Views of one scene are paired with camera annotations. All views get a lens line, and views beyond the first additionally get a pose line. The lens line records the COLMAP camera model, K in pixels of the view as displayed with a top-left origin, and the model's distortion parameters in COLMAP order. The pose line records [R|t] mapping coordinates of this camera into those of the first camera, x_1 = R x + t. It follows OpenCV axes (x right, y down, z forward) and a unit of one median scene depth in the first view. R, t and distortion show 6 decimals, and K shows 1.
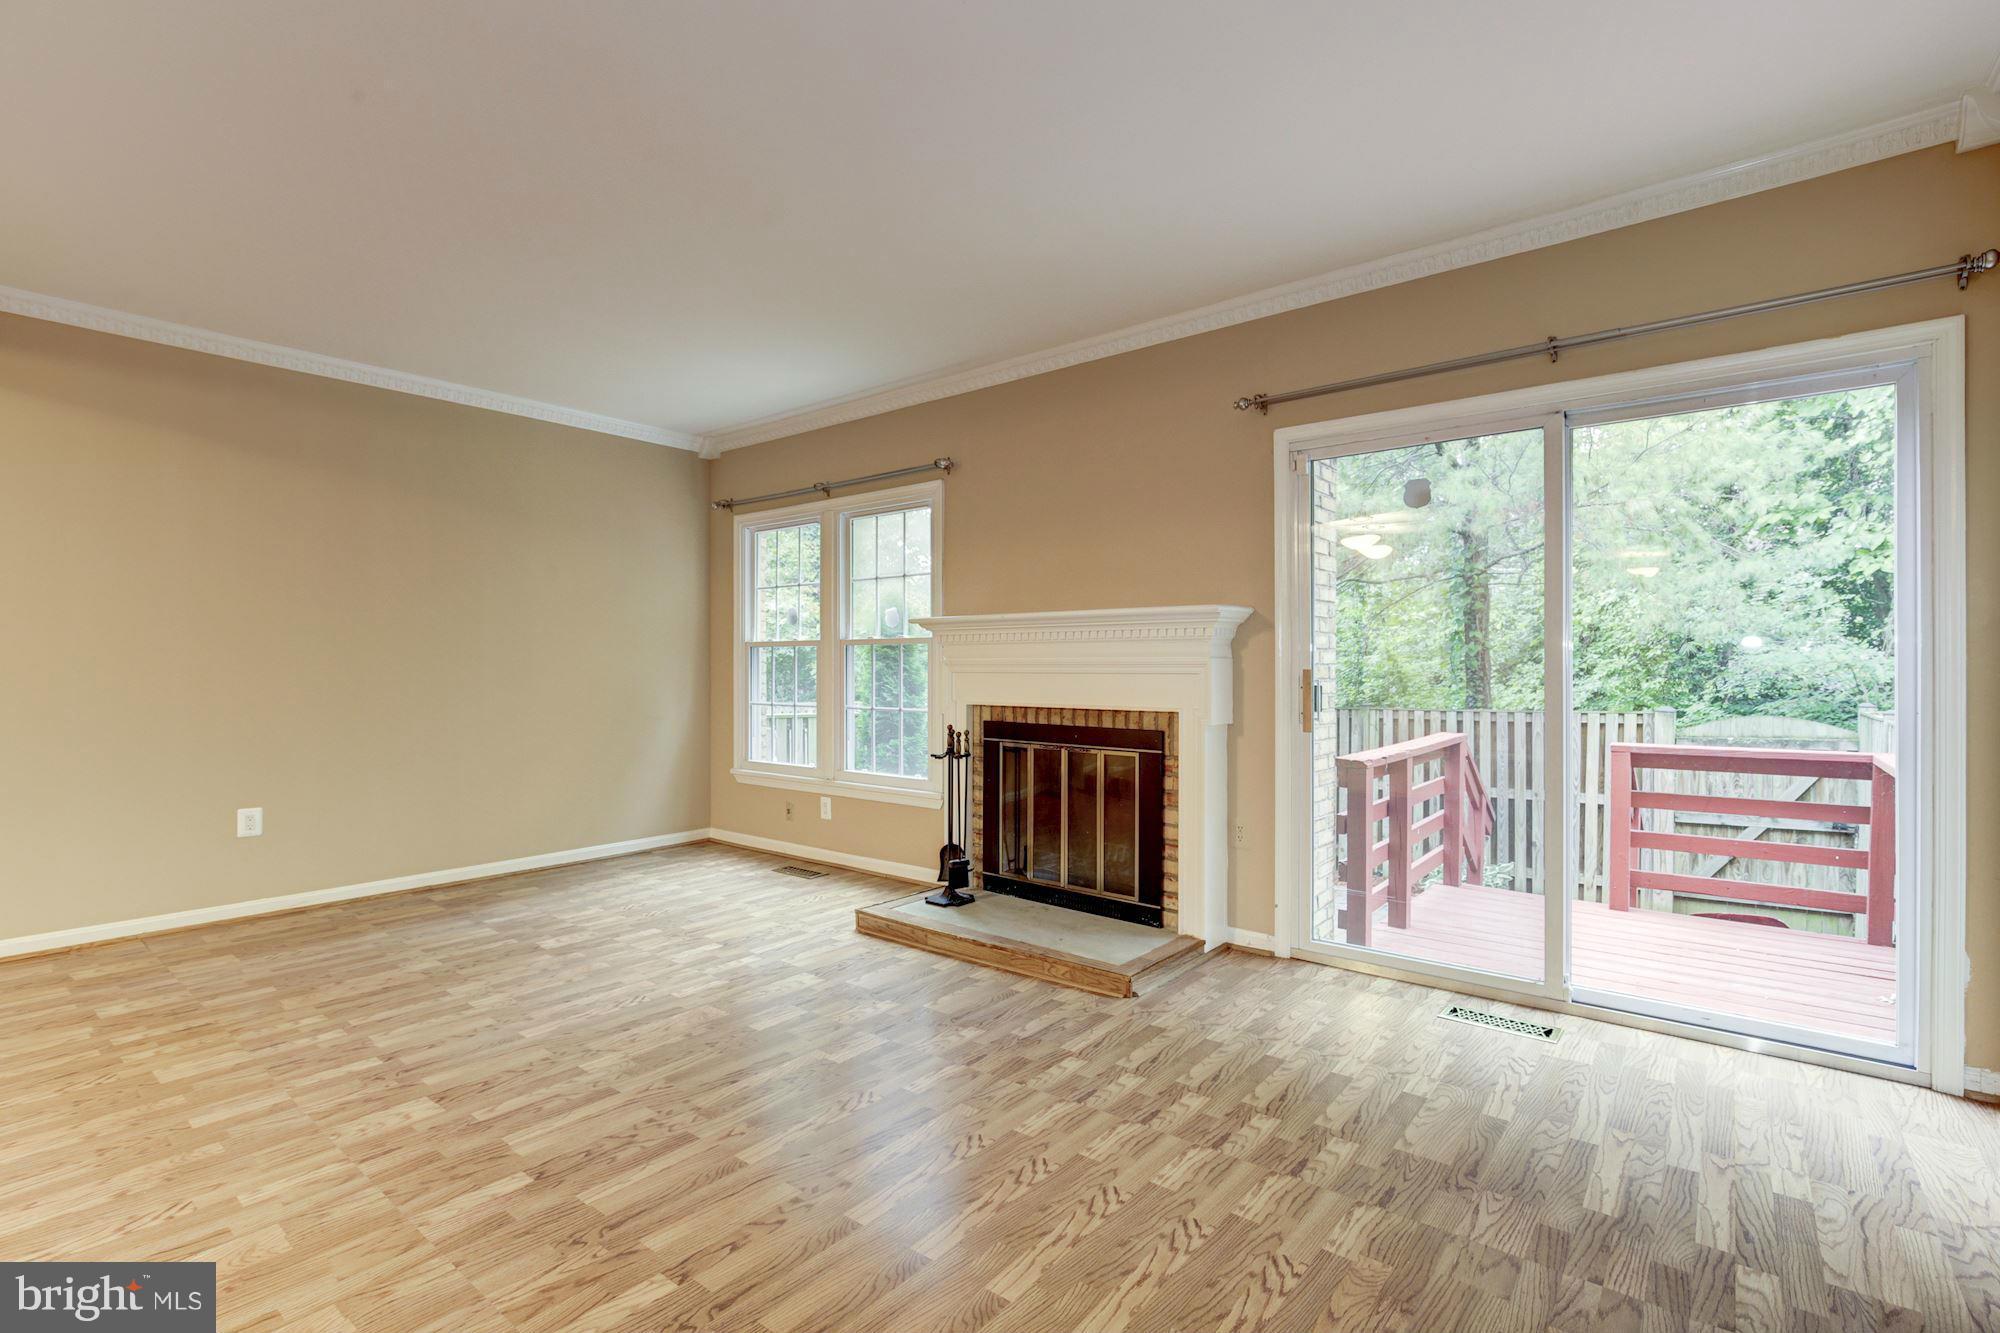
lens RADIAL K [[925.0, 0, 988.5], [0, 925.0, 666.0], [0, 0, 1]] dist [-0.011714, 0.000552]
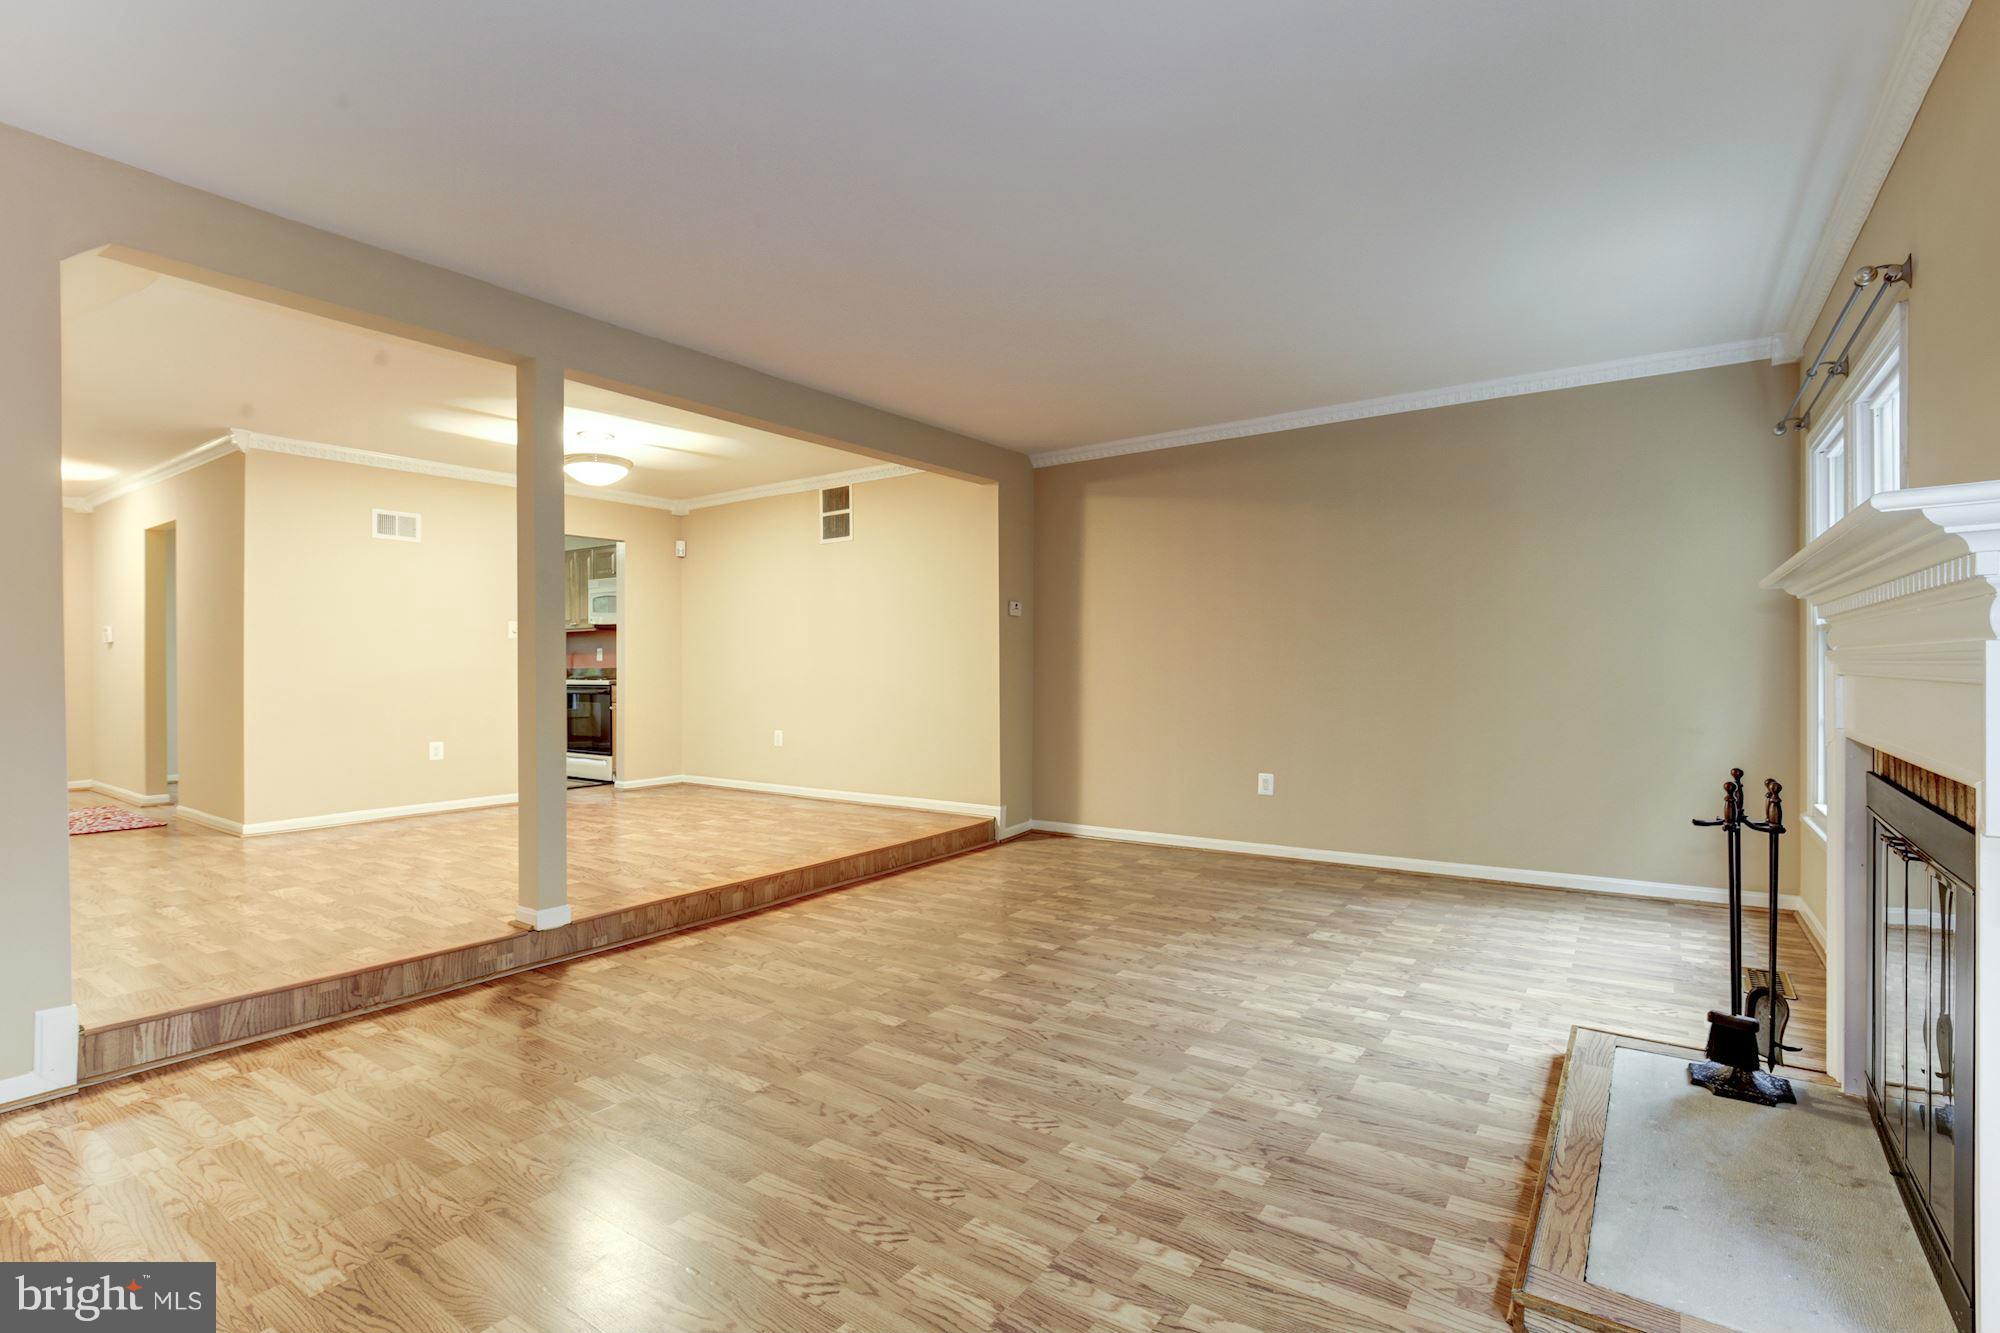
lens RADIAL K [[918.4, 0, 1012.0], [0, 918.4, 663.9], [0, 0, 1]] dist [-0.014119, 0.000151]
pose [[0.083901, -0.004208, -0.996465, 0.602687], [0.008471, 0.999958, -0.003509, -0.000548], [0.996438, -0.008146, 0.083933, 0.673745]]
